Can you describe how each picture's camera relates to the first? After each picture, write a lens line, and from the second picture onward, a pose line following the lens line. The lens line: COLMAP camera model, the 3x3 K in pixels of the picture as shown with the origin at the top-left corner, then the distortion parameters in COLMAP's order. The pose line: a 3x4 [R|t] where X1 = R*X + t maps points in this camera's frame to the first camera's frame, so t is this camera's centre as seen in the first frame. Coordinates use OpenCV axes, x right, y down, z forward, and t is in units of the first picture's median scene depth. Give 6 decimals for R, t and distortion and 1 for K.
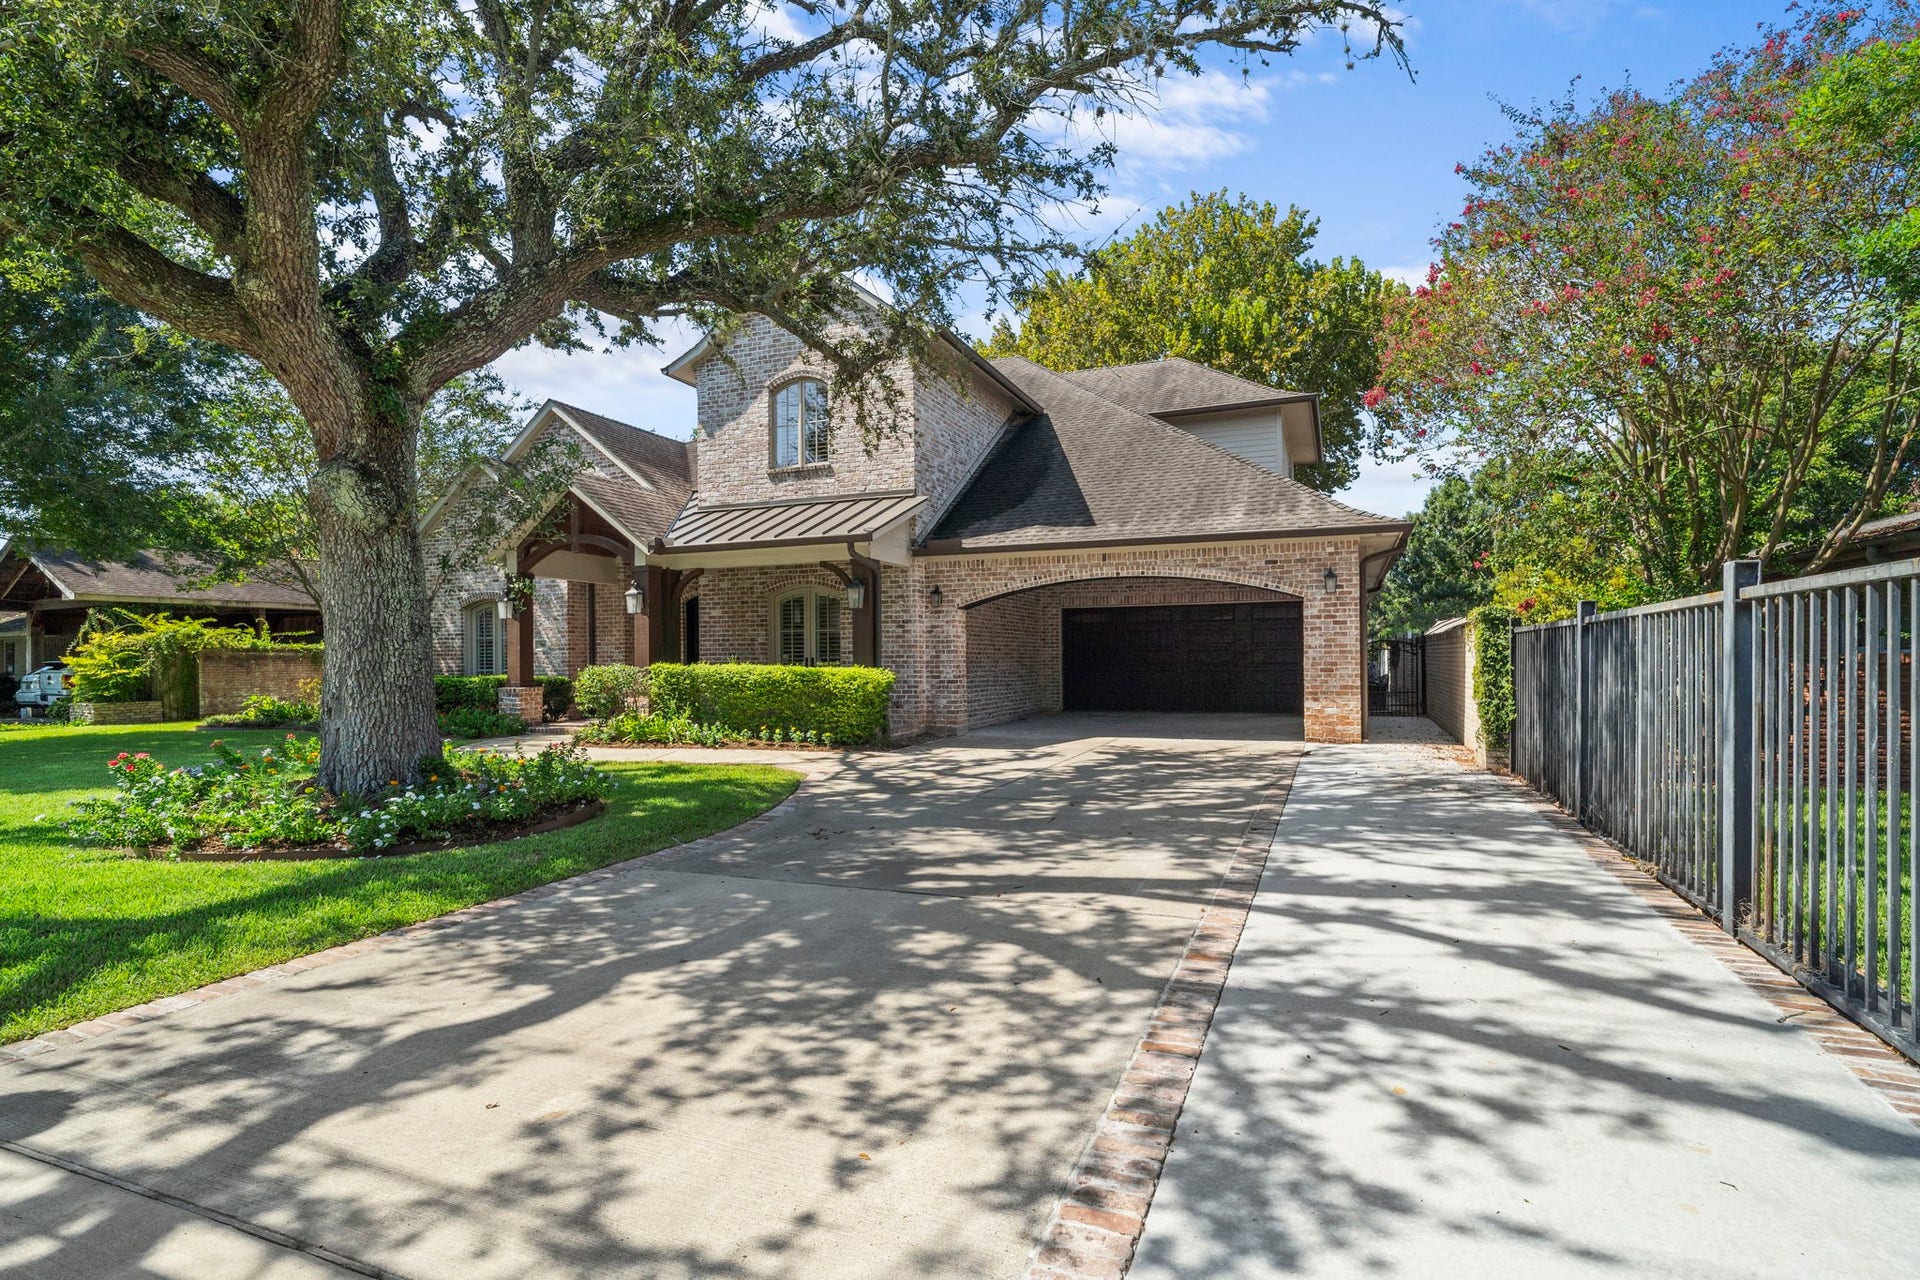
lens RADIAL K [[911.6, 0, 960.0], [0, 911.6, 640.0], [0, 0, 1]] dist [-0.013823, 0.000043]
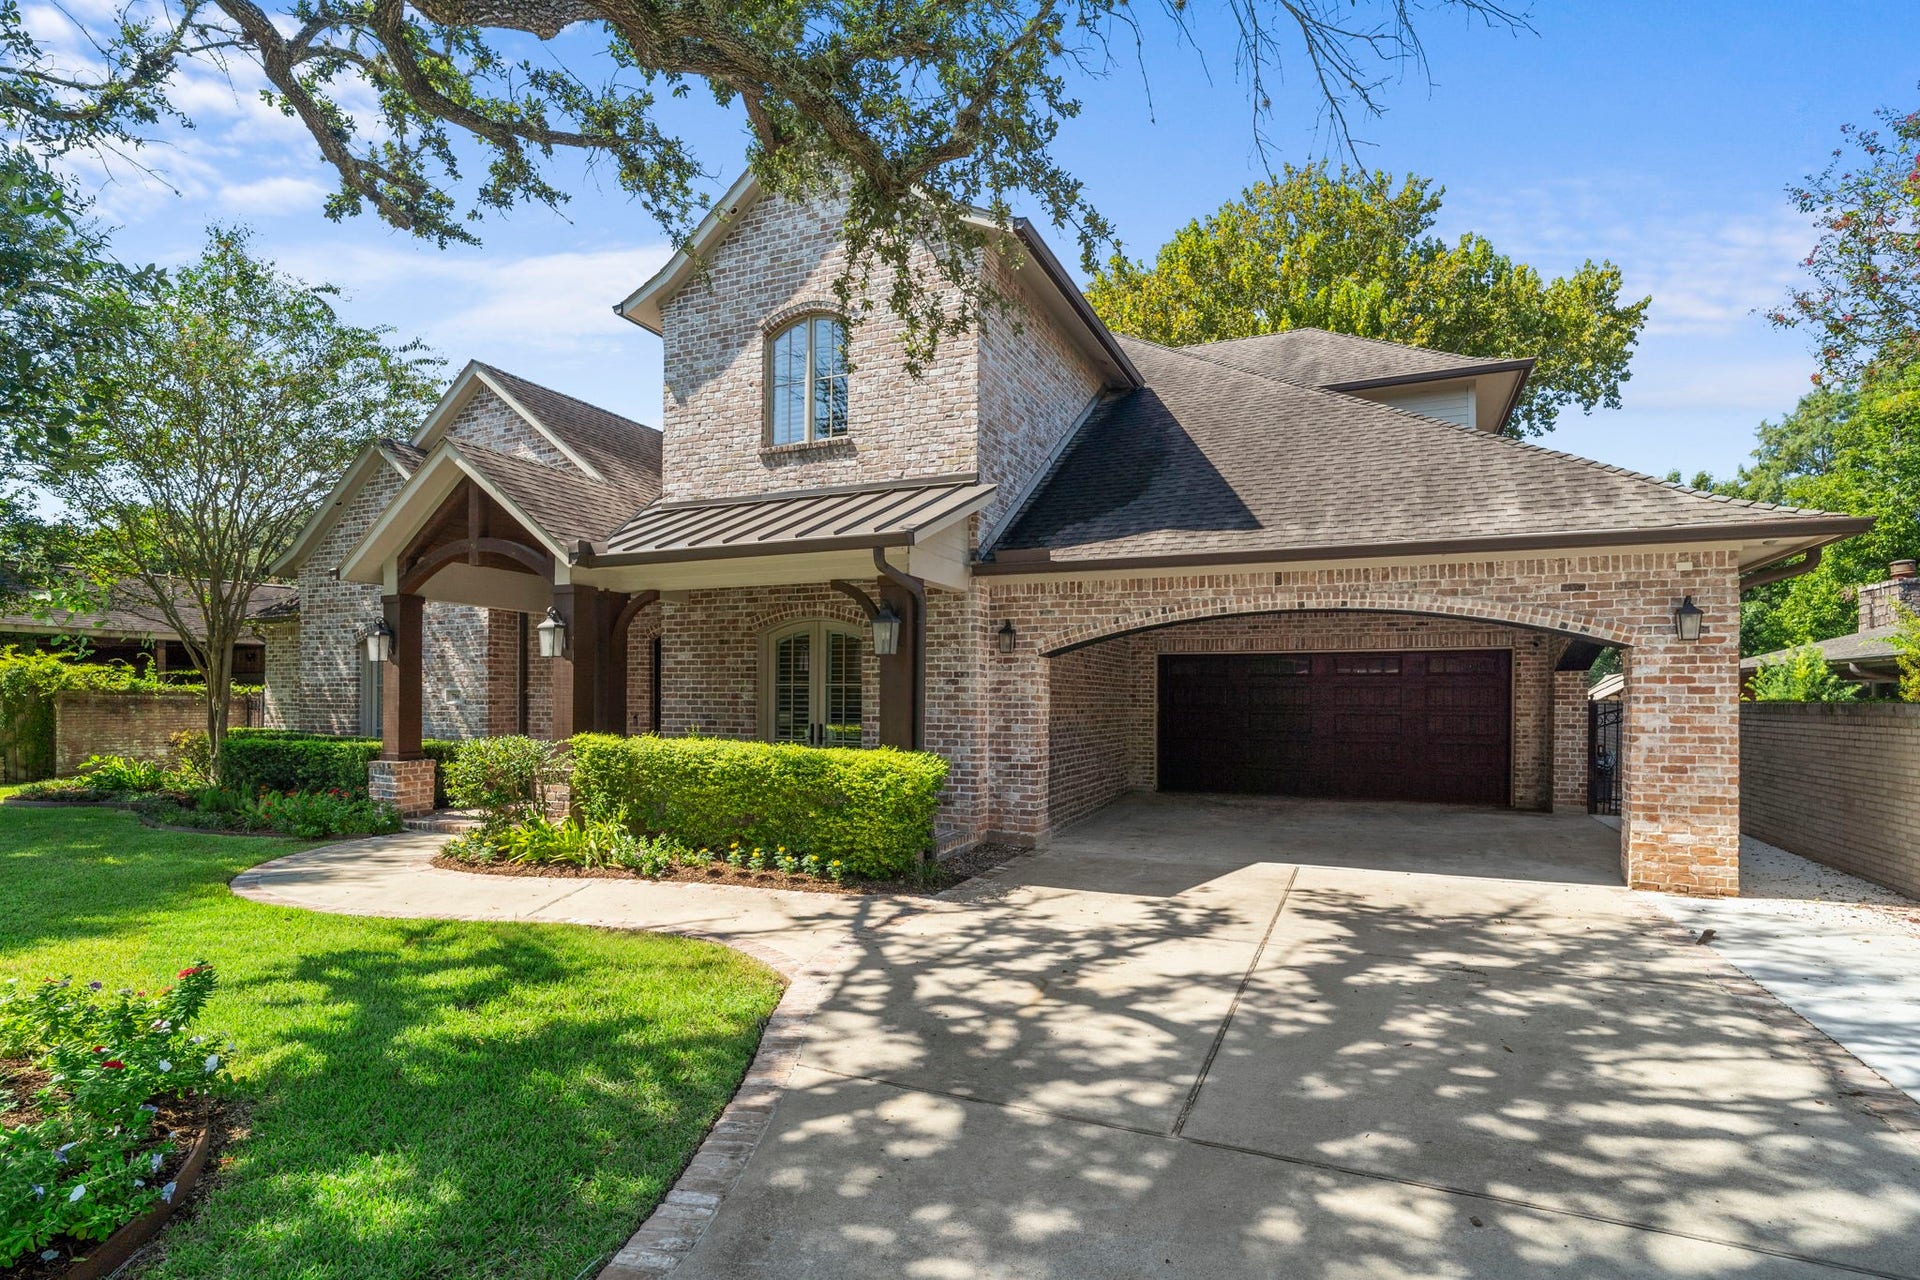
lens RADIAL K [[996.8, 0, 936.0], [0, 996.8, 695.9], [0, 0, 1]] dist [-0.007880, -0.000263]
pose [[0.998005, 0.016495, -0.060935, -0.032730], [-0.015749, 0.999795, 0.012694, -0.013507], [0.061132, -0.011709, 0.998061, 0.278367]]
